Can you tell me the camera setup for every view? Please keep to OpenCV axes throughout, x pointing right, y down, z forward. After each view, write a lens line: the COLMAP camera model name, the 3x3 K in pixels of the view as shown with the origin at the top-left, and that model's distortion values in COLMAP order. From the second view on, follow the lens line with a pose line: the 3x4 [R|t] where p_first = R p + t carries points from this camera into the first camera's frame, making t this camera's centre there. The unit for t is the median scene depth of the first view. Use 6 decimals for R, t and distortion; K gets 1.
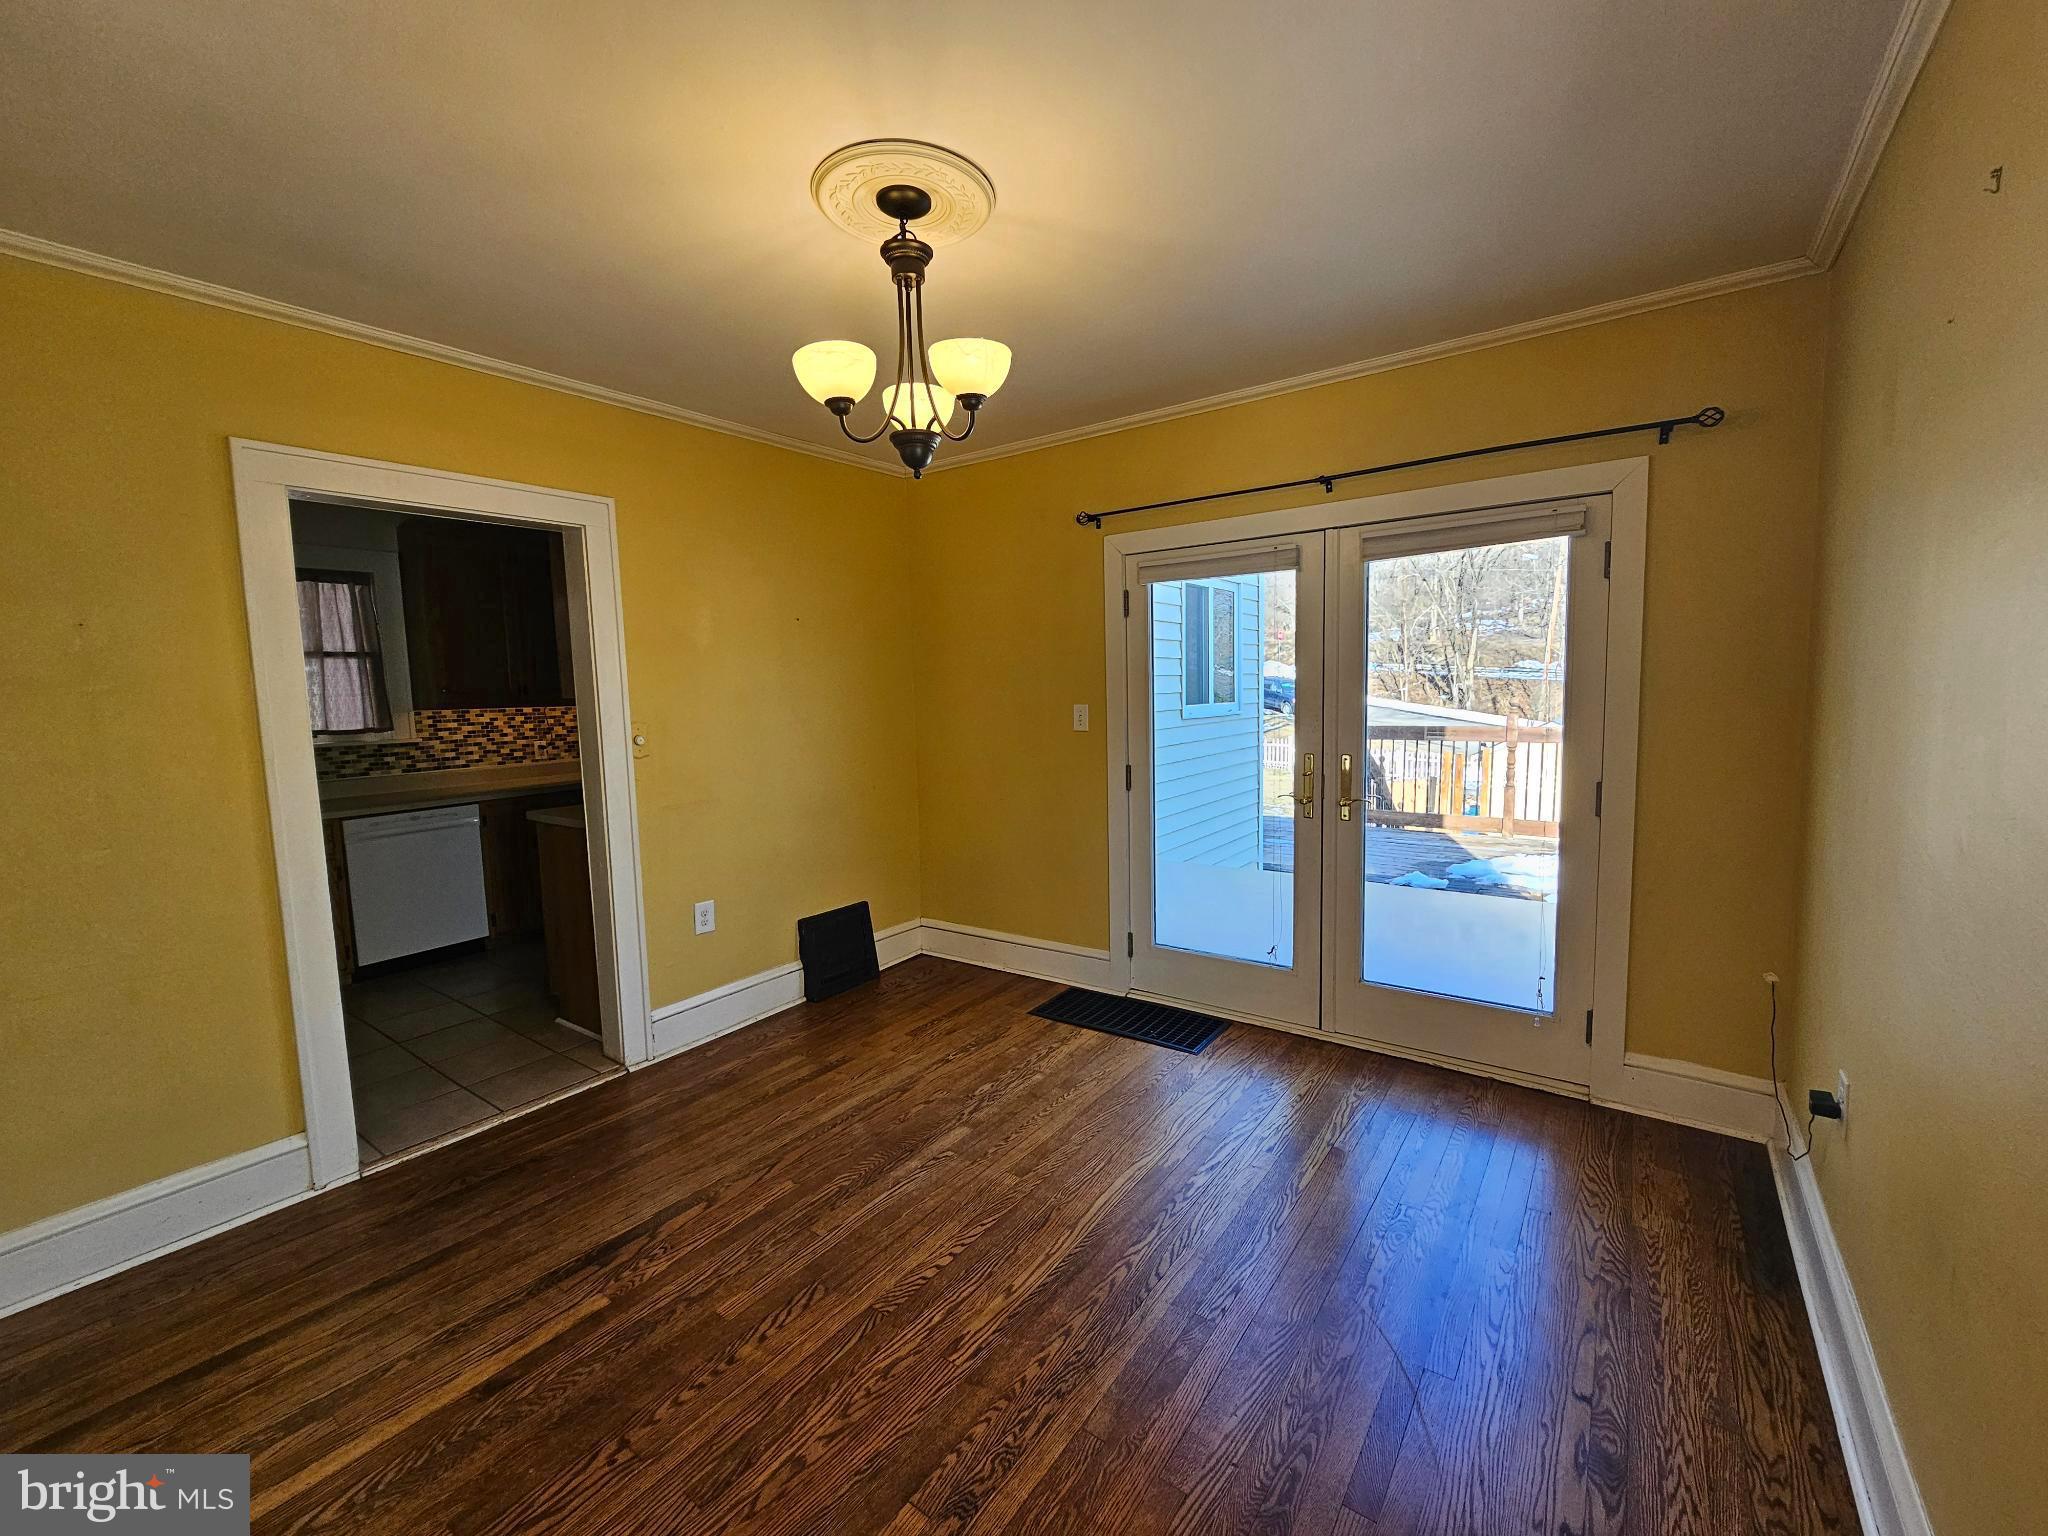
lens RADIAL K [[837.5, 0, 1031.1], [0, 837.5, 761.2], [0, 0, 1]] dist [-0.004356, 0.001462]
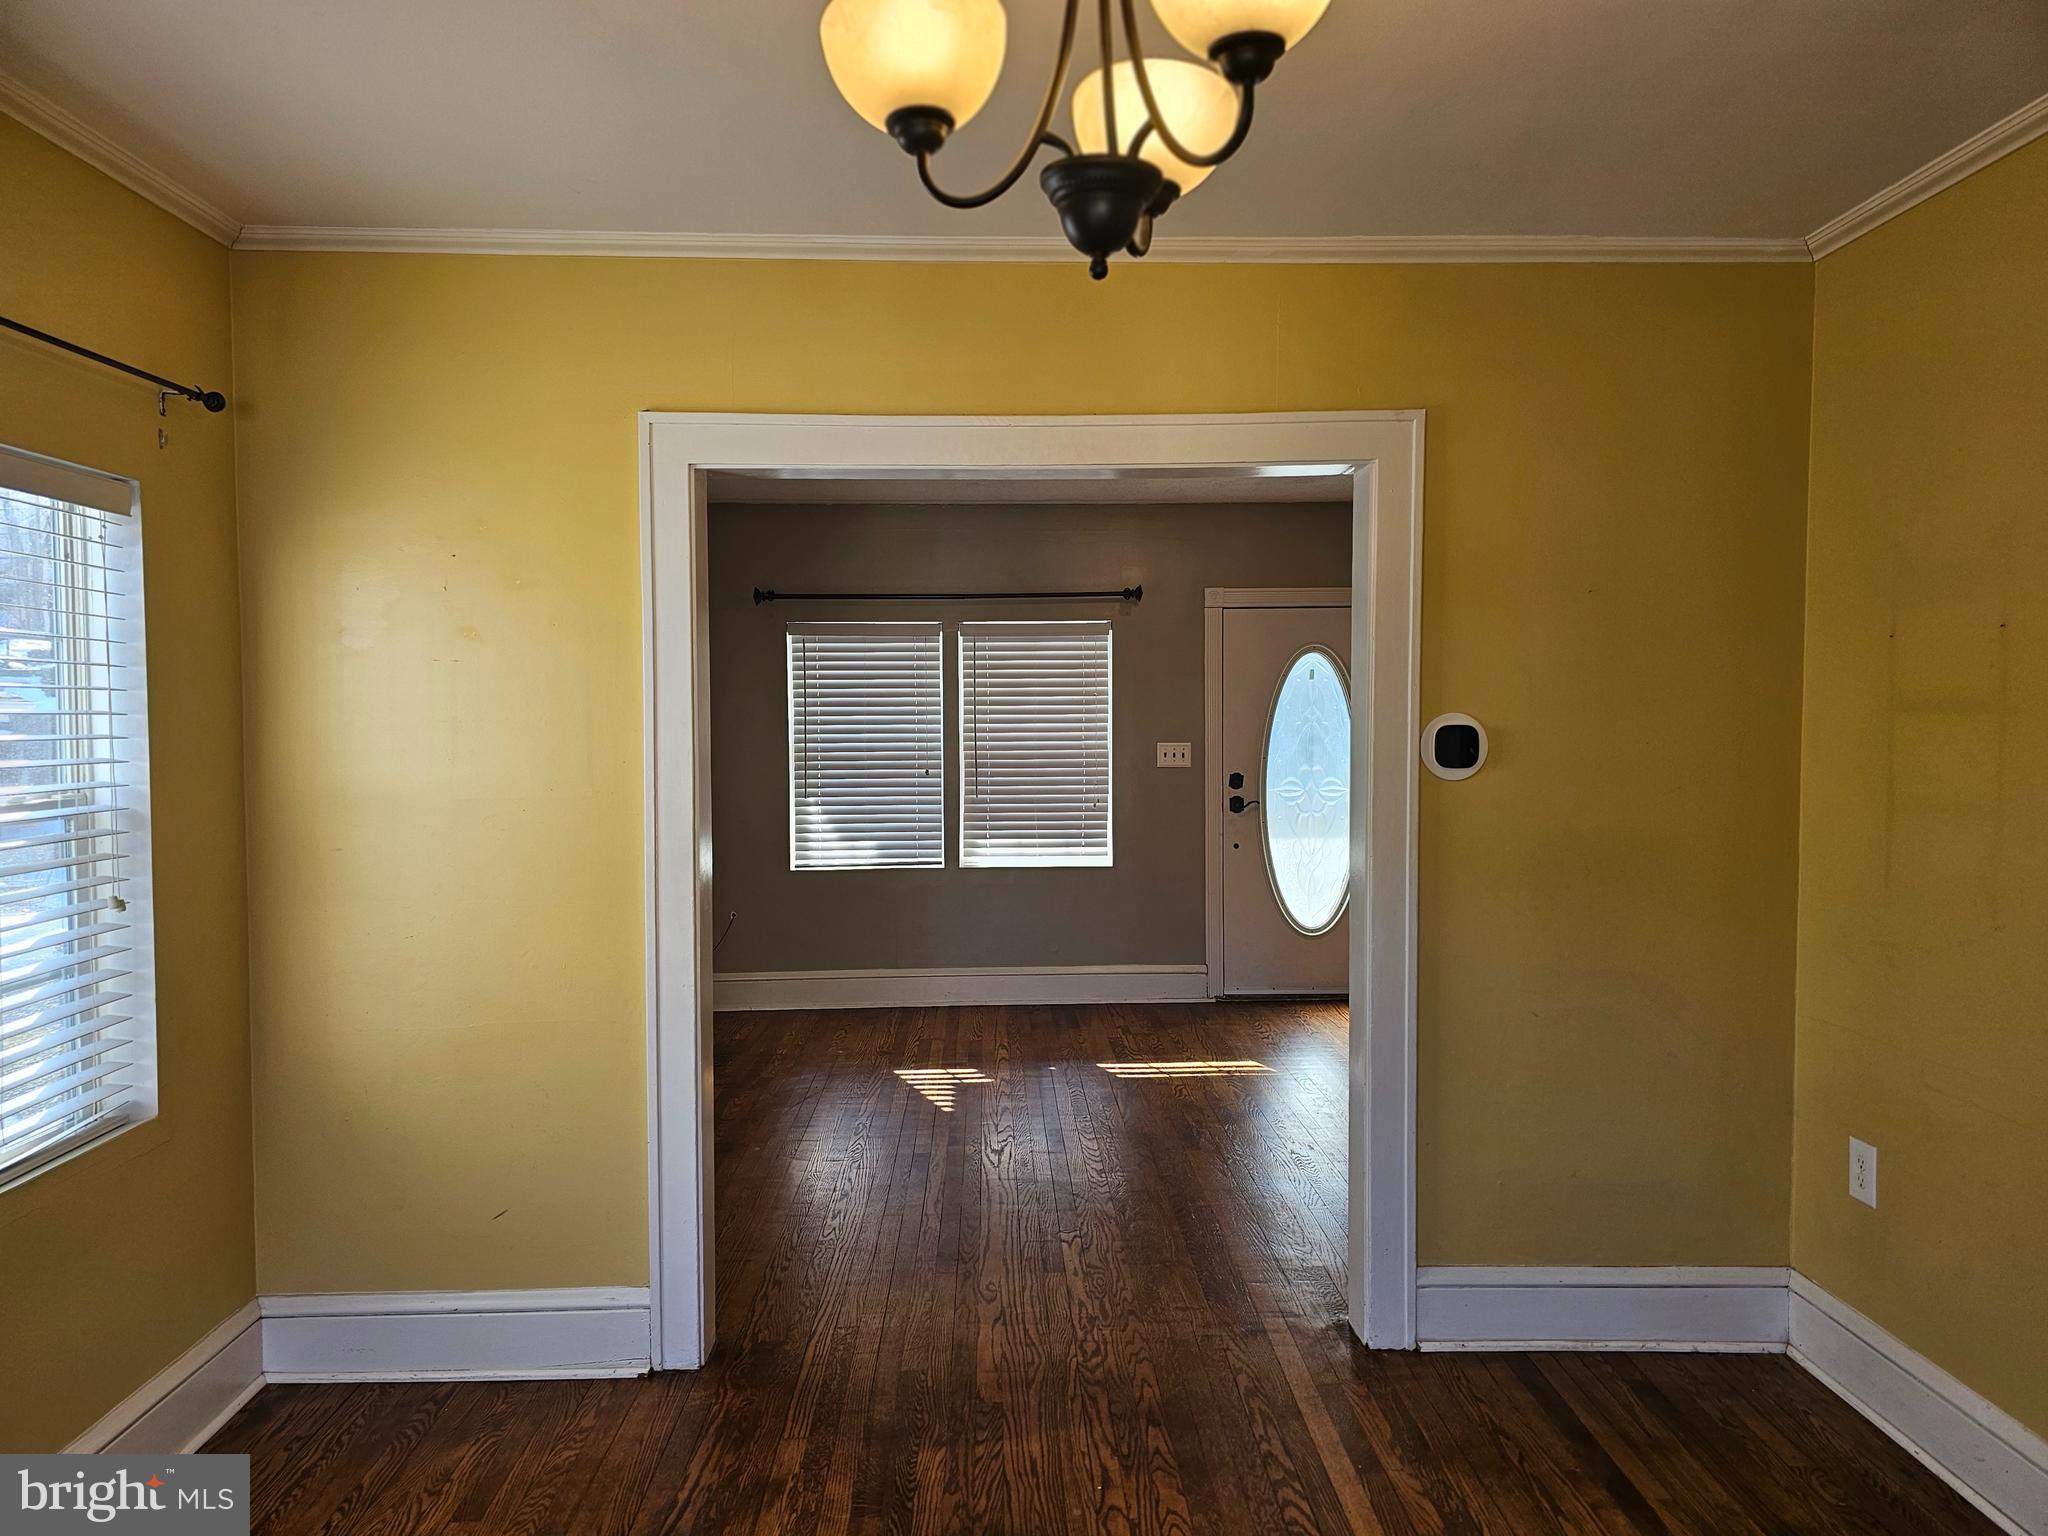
lens RADIAL K [[1363.5, 0, 1039.9], [0, 1363.5, 778.2], [0, 0, 1]] dist [0.052161, -0.039346]
pose [[-0.784405, 0.059198, -0.617418, 0.255649], [-0.029010, 0.990844, 0.131858, -0.141367], [0.619571, 0.121341, -0.775505, 1.221320]]
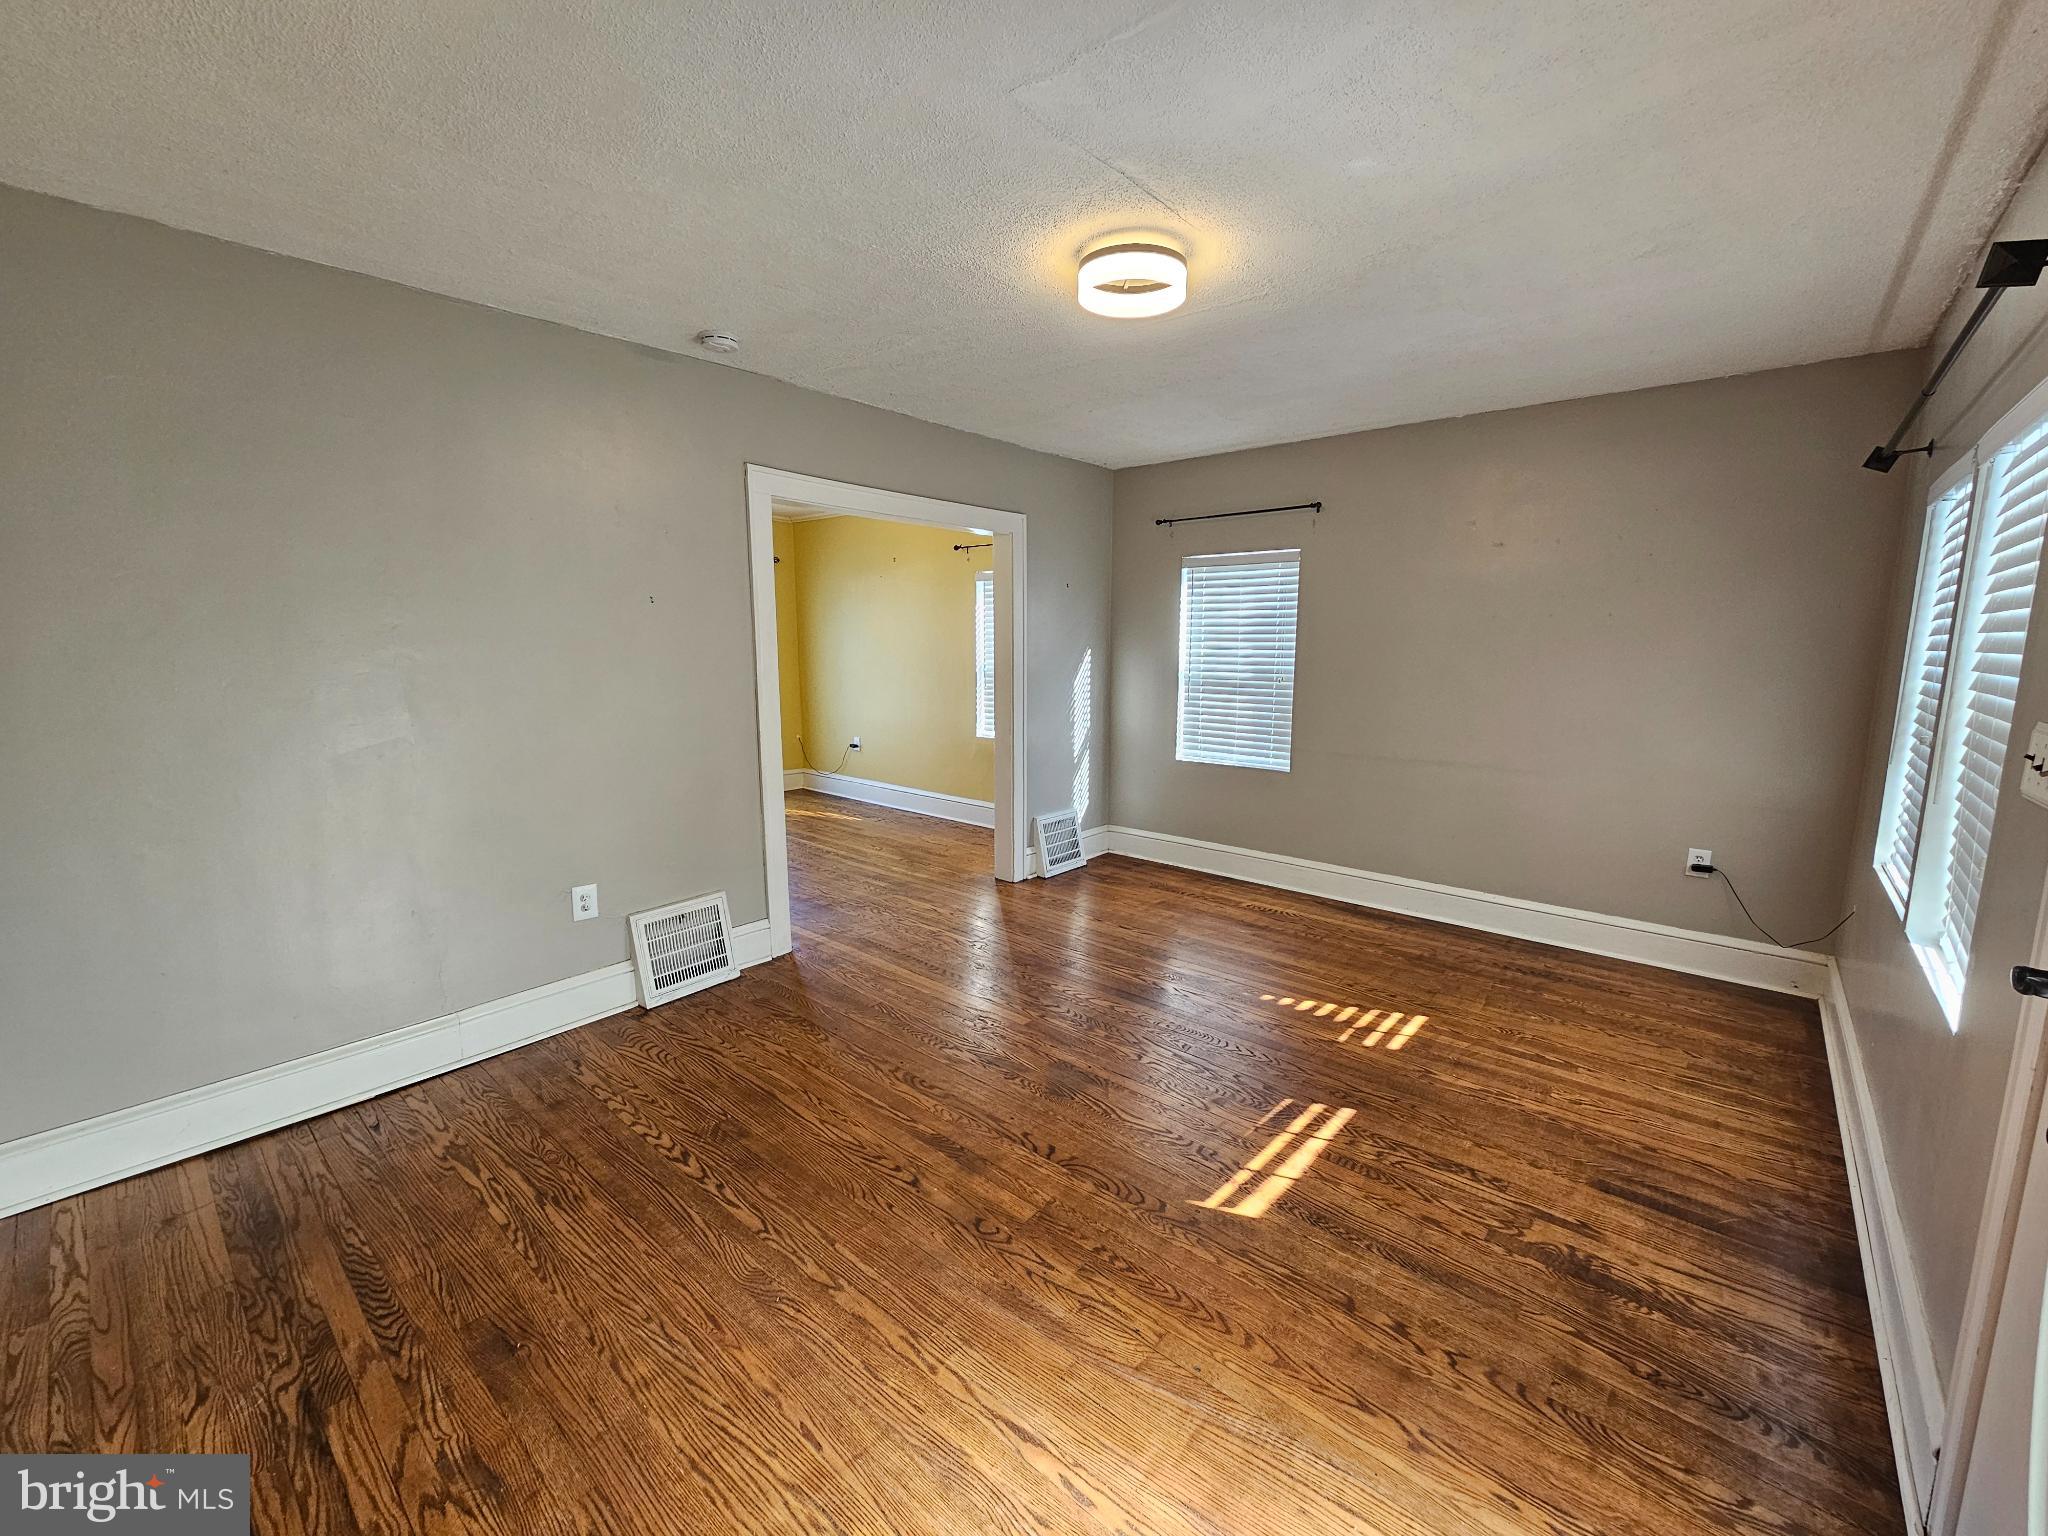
lens RADIAL K [[837.5, 0, 1039.2], [0, 837.5, 768.4], [0, 0, 1]] dist [-0.004356, 0.001462]
pose [[0.079499, -0.129238, 0.988422, -2.293844], [0.081695, 0.989069, 0.122752, 0.059595], [-0.993482, 0.070990, 0.089188, -0.220697]]
